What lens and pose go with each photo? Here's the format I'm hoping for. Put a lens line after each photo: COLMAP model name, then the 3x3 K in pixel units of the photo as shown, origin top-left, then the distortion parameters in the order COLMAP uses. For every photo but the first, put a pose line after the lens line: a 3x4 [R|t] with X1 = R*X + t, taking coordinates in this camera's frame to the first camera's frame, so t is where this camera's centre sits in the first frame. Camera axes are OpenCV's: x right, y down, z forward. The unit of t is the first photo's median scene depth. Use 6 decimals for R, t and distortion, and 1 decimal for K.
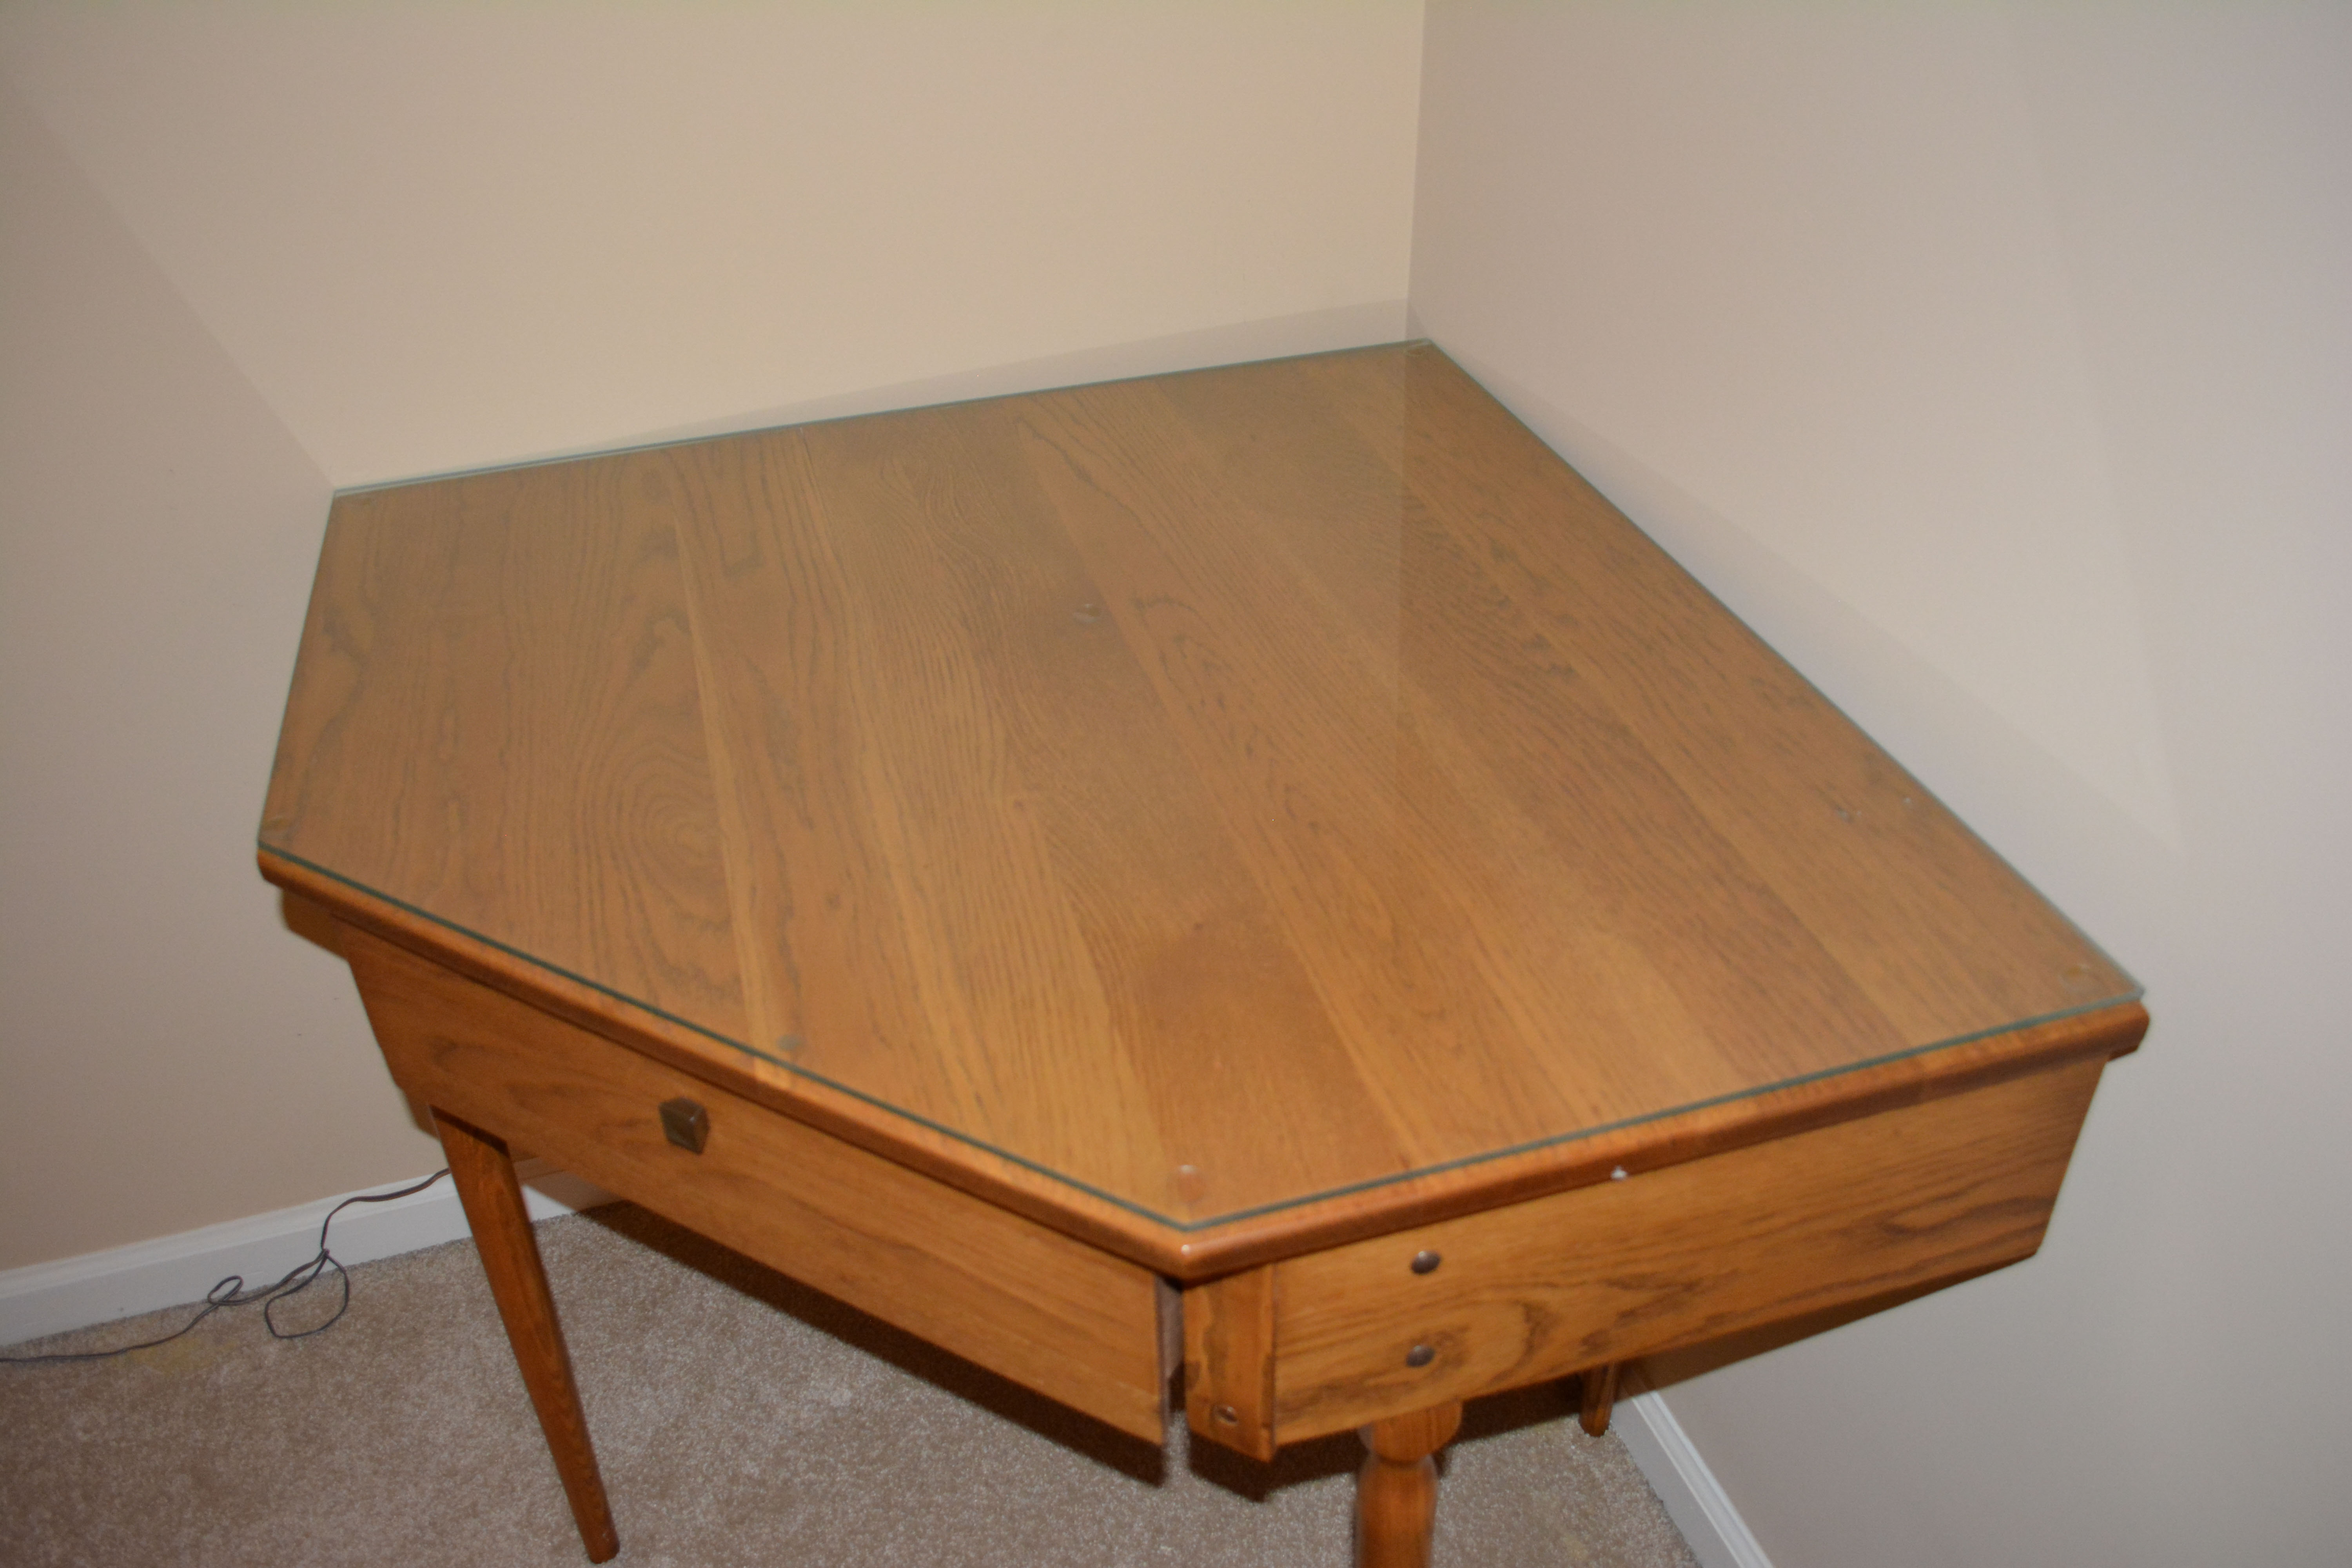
lens RADIAL K [[1858.8, 0, 1176.3], [0, 1858.8, 777.8], [0, 0, 1]] dist [-0.079229, 0.009562]
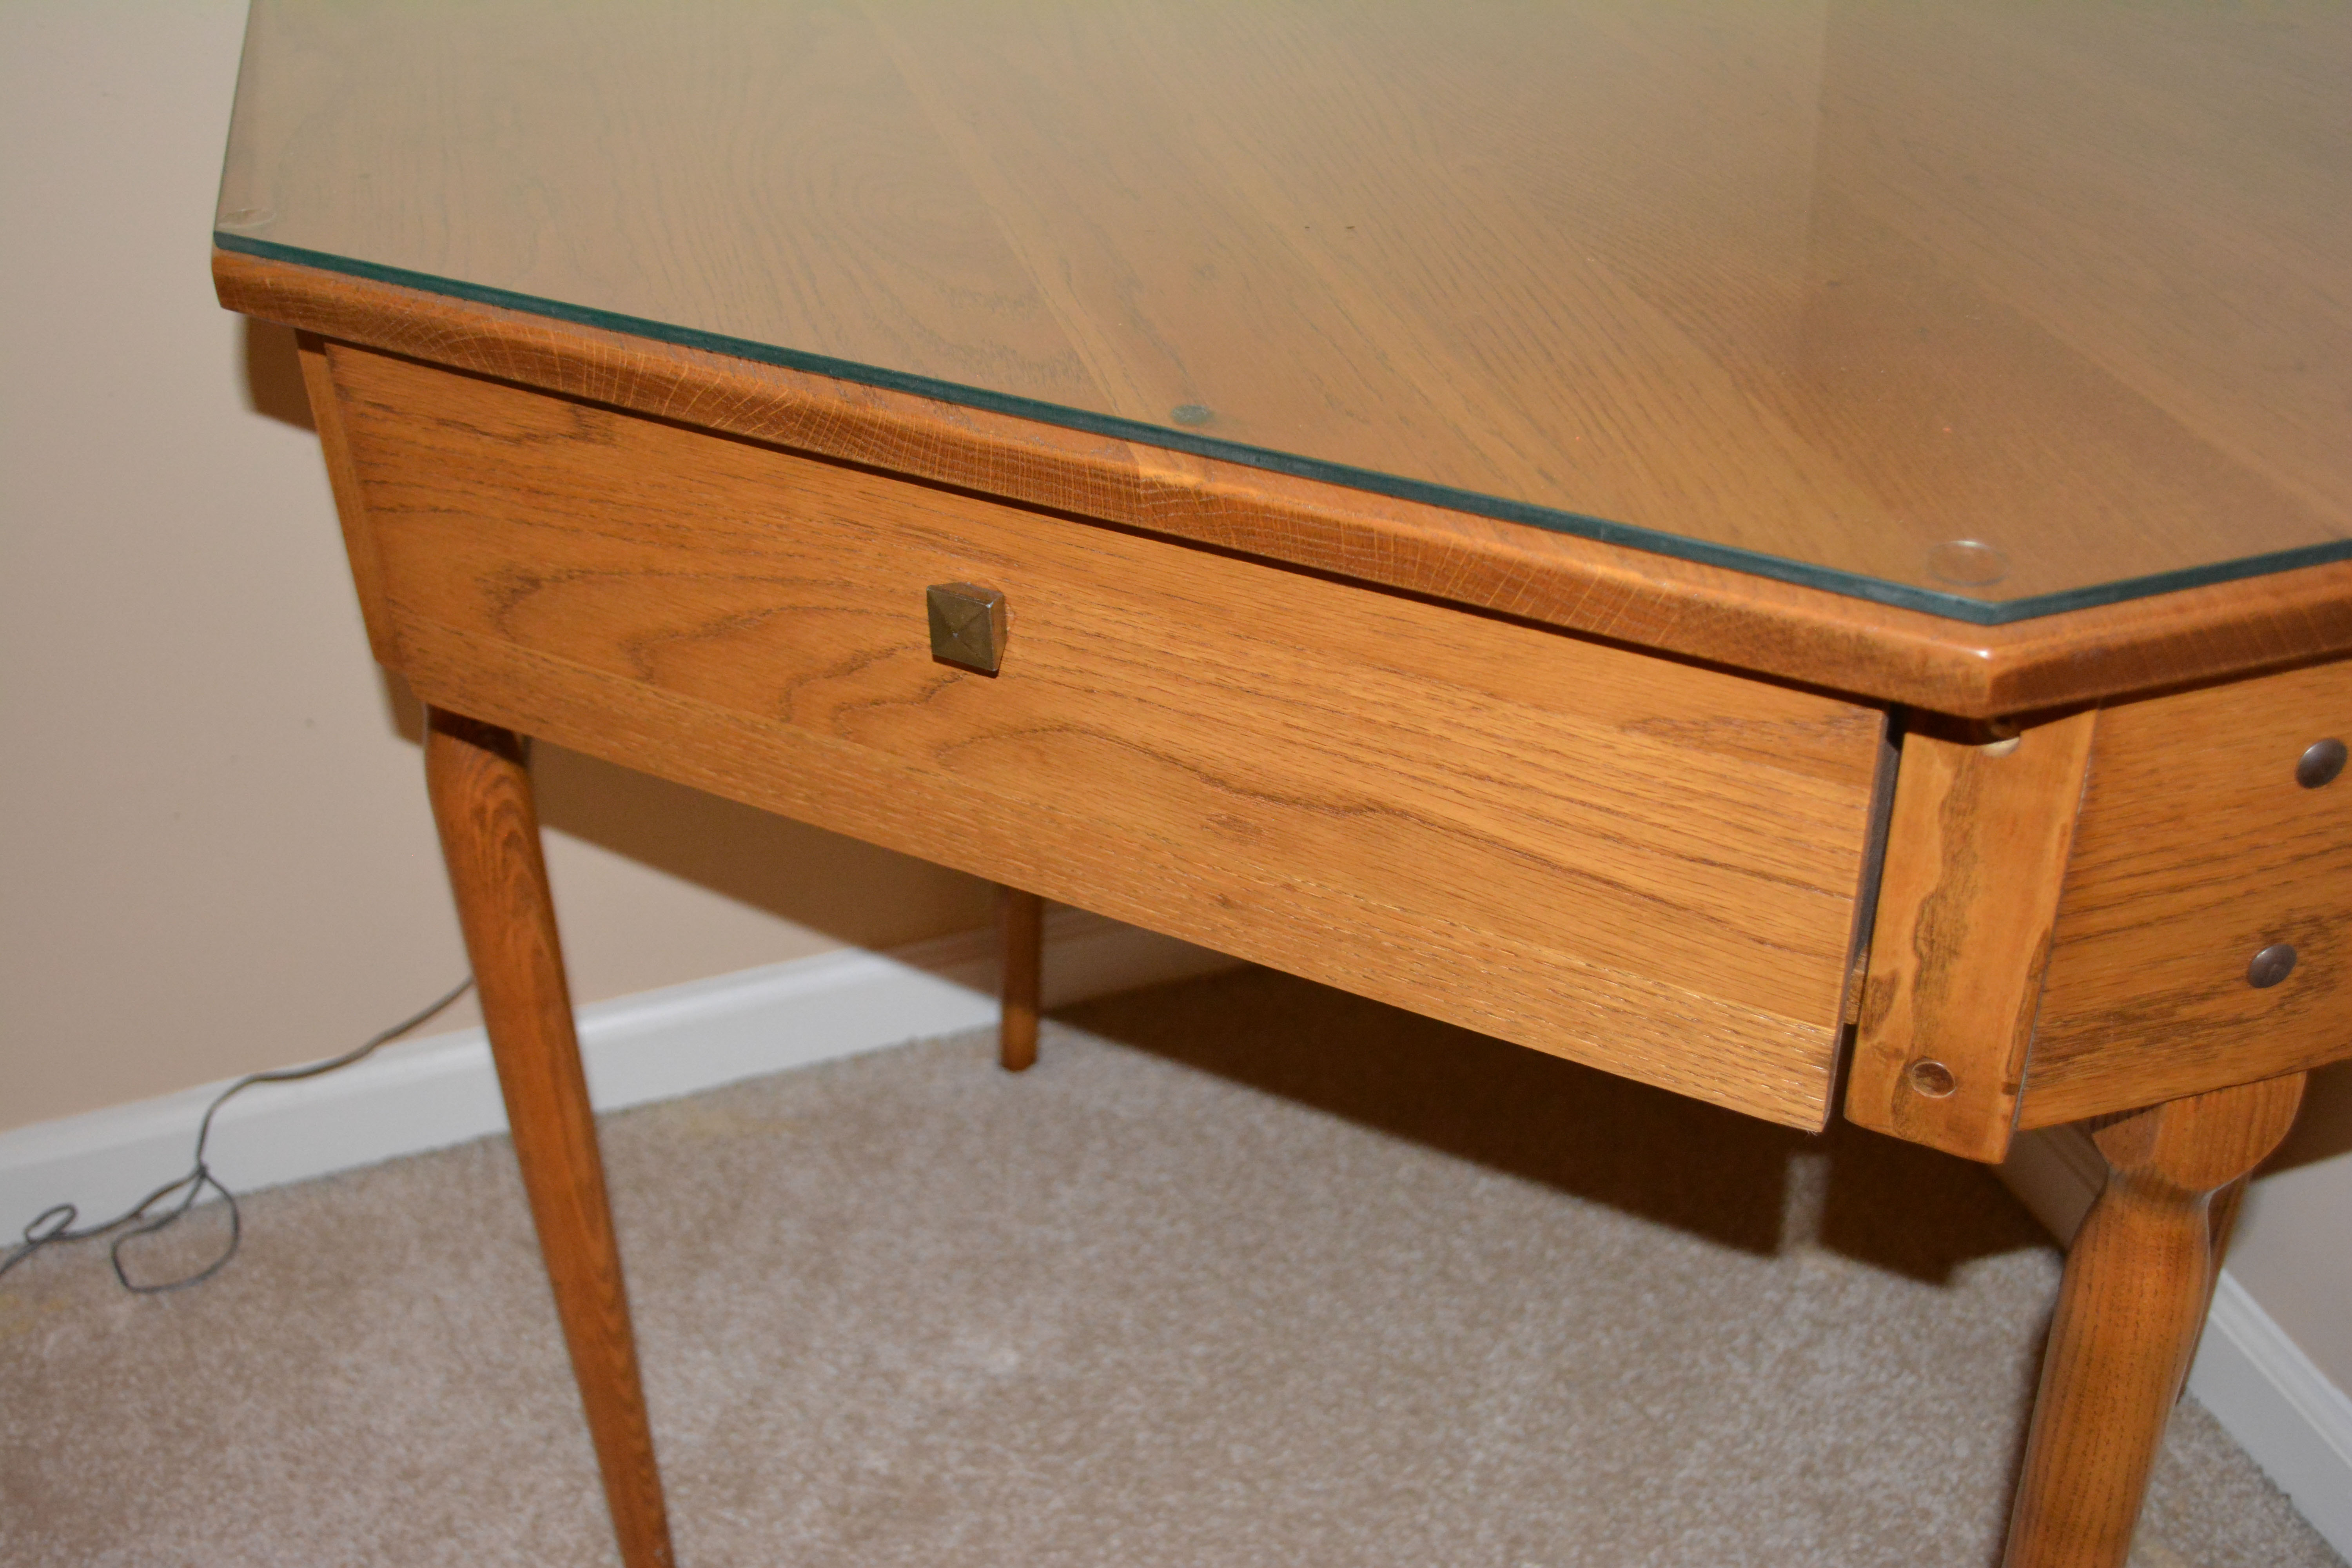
lens RADIAL K [[2455.3, 0, 1166.8], [0, 2455.3, 779.1], [0, 0, 1]] dist [-0.049634, 0.000000]
pose [[0.999890, -0.005918, -0.013571, -0.171257], [0.005692, 0.999845, -0.016631, 0.222943], [0.013667, 0.016552, 0.999770, 0.192249]]
